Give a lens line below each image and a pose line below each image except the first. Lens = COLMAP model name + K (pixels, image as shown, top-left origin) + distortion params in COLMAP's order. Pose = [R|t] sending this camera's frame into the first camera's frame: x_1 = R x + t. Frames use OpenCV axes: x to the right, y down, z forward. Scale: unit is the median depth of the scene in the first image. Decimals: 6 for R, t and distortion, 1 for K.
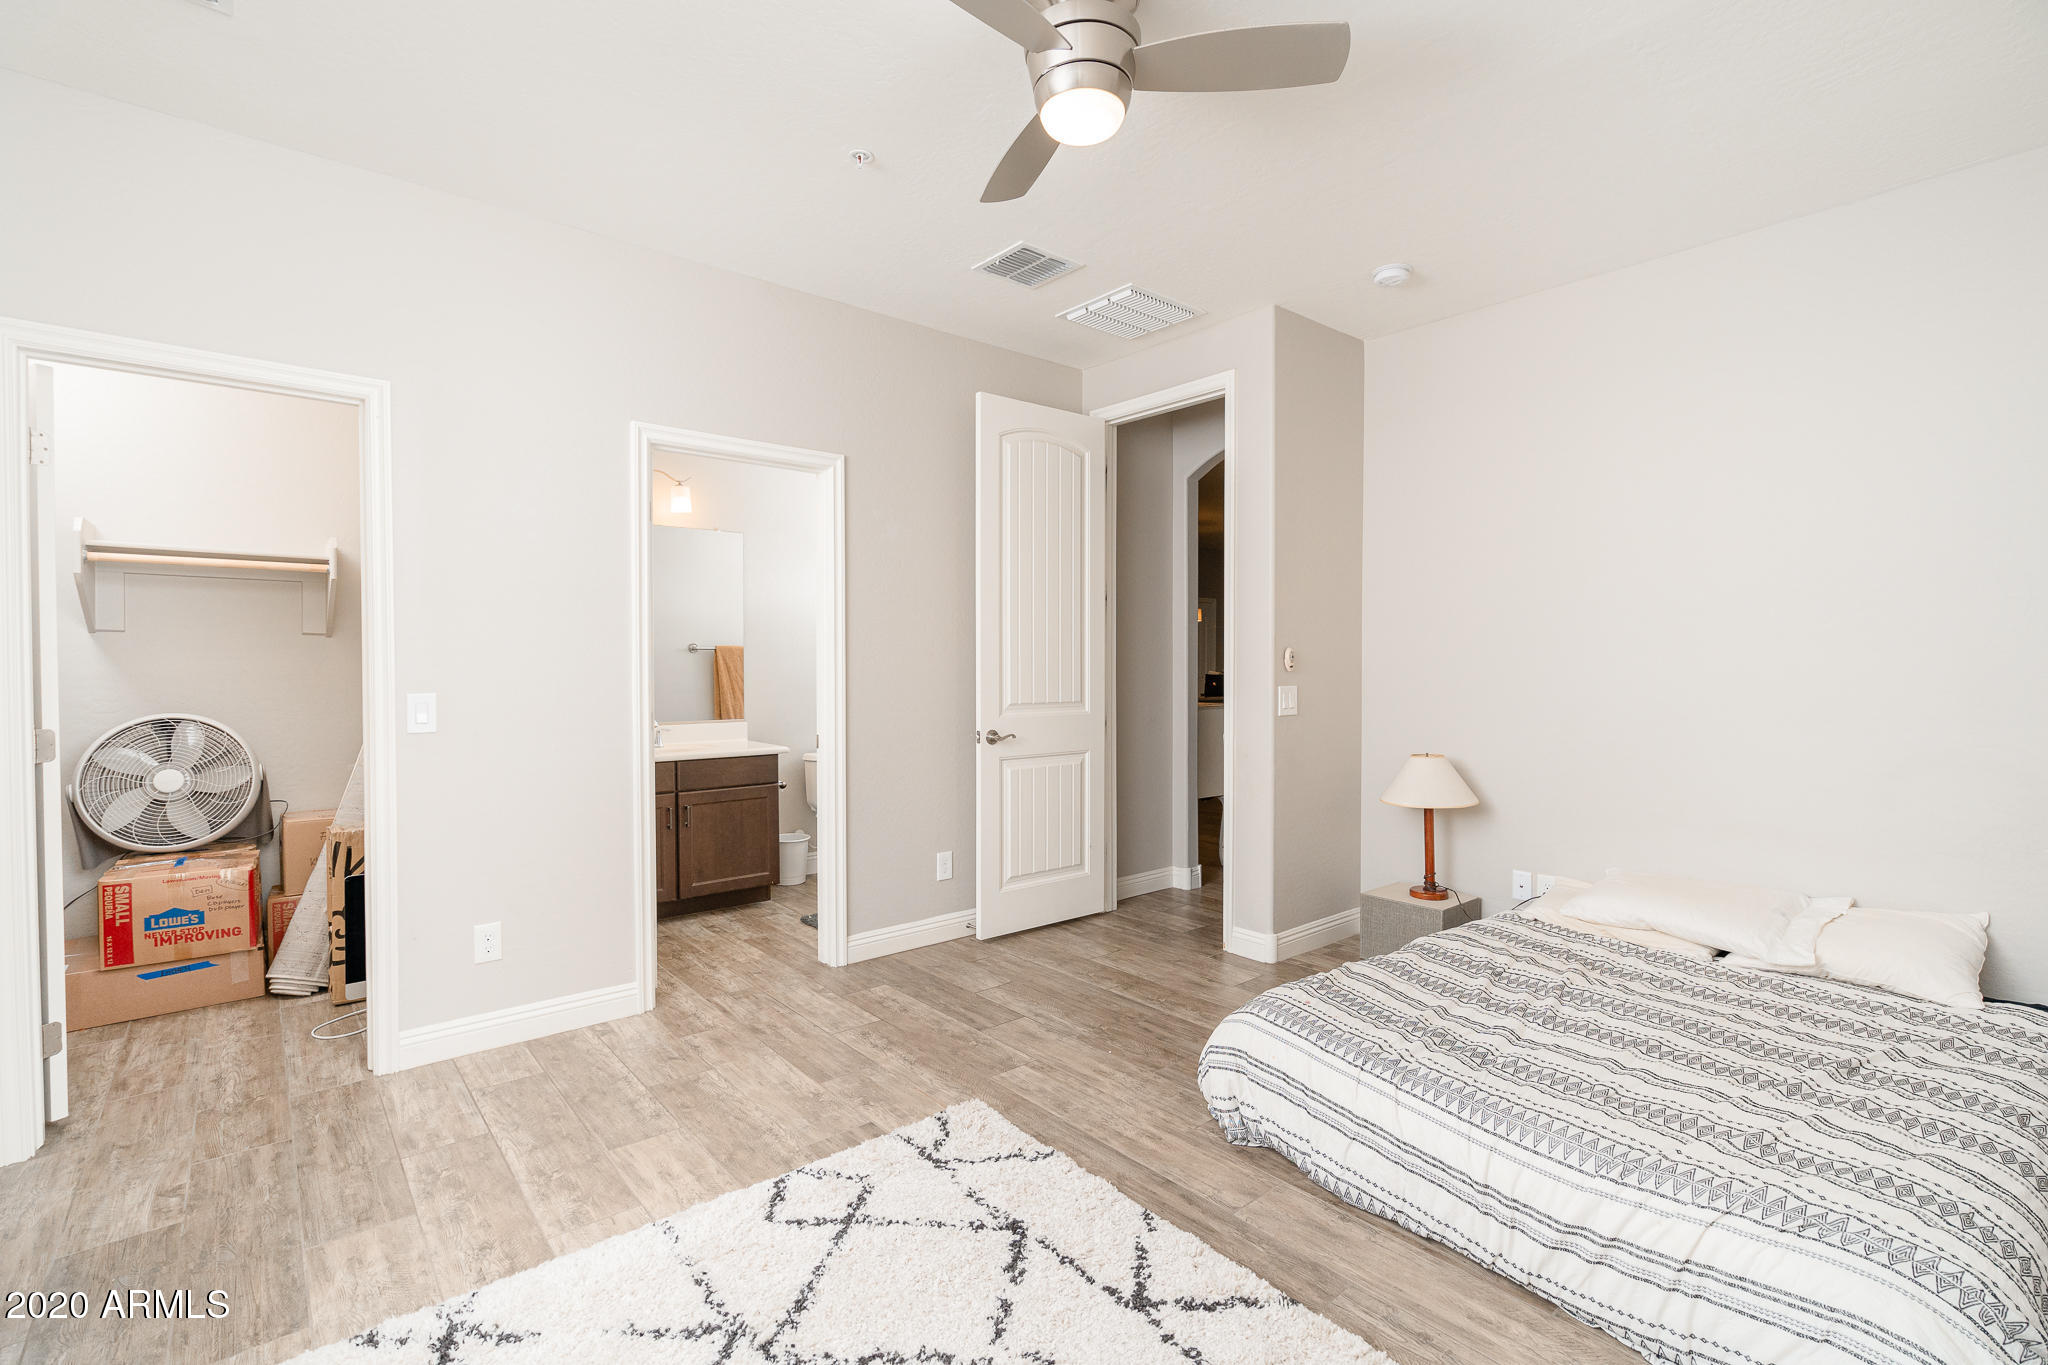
lens RADIAL K [[926.4, 0, 1026.6], [0, 926.4, 680.1], [0, 0, 1]] dist [-0.002904, 0.000495]
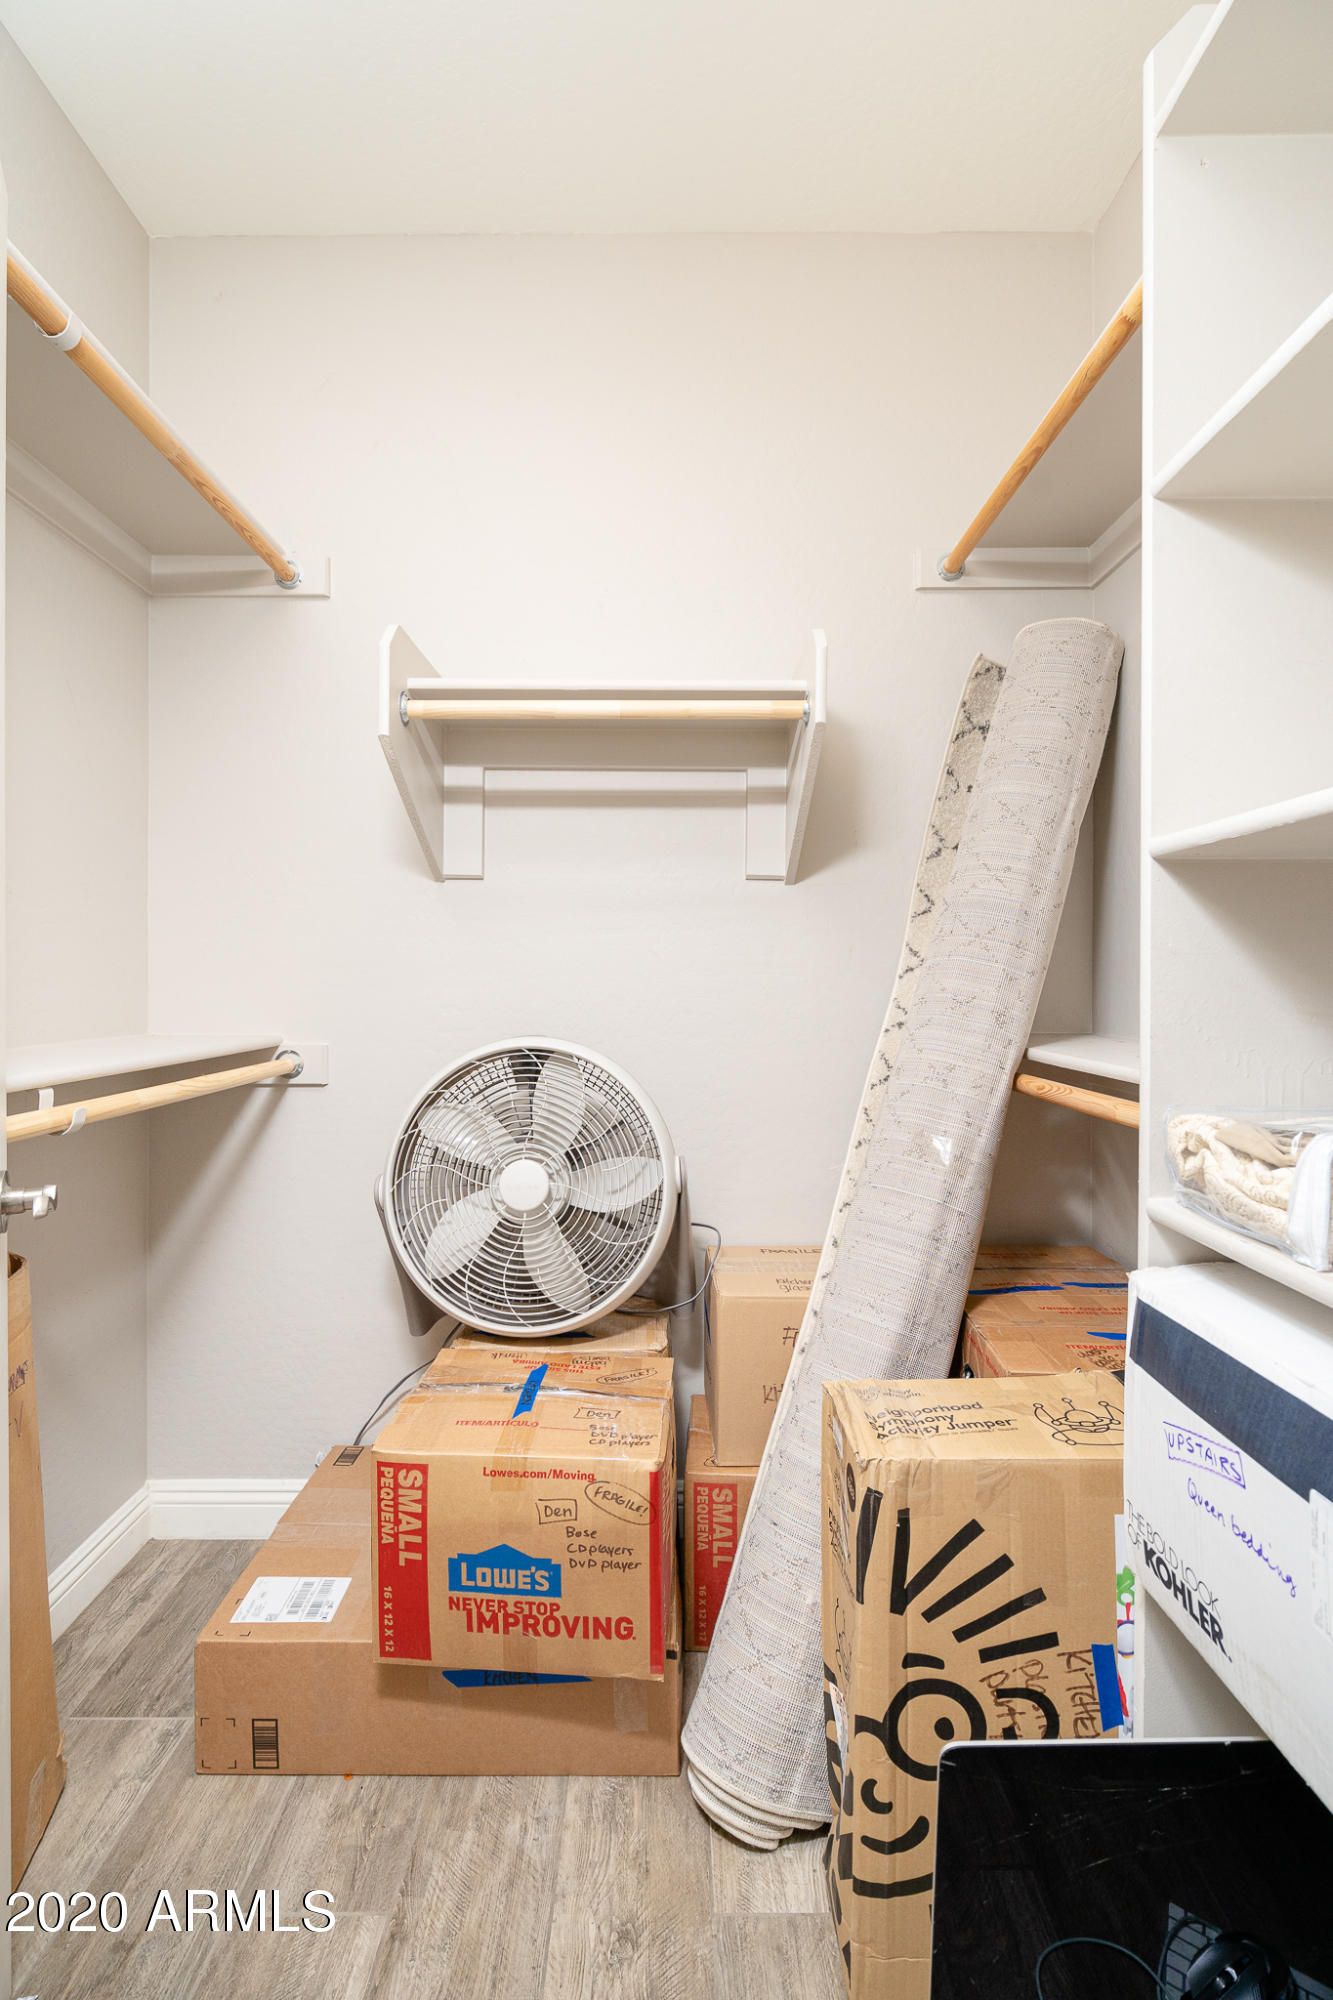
lens RADIAL K [[904.7, 0, 666.6], [0, 904.7, 995.5], [0, 0, 1]] dist [-0.002904, 0.000495]
pose [[0.766562, 0.012290, -0.642052, -0.614737], [-0.013417, 0.999905, 0.003121, 0.012611], [0.642030, 0.006222, 0.766654, 0.735121]]
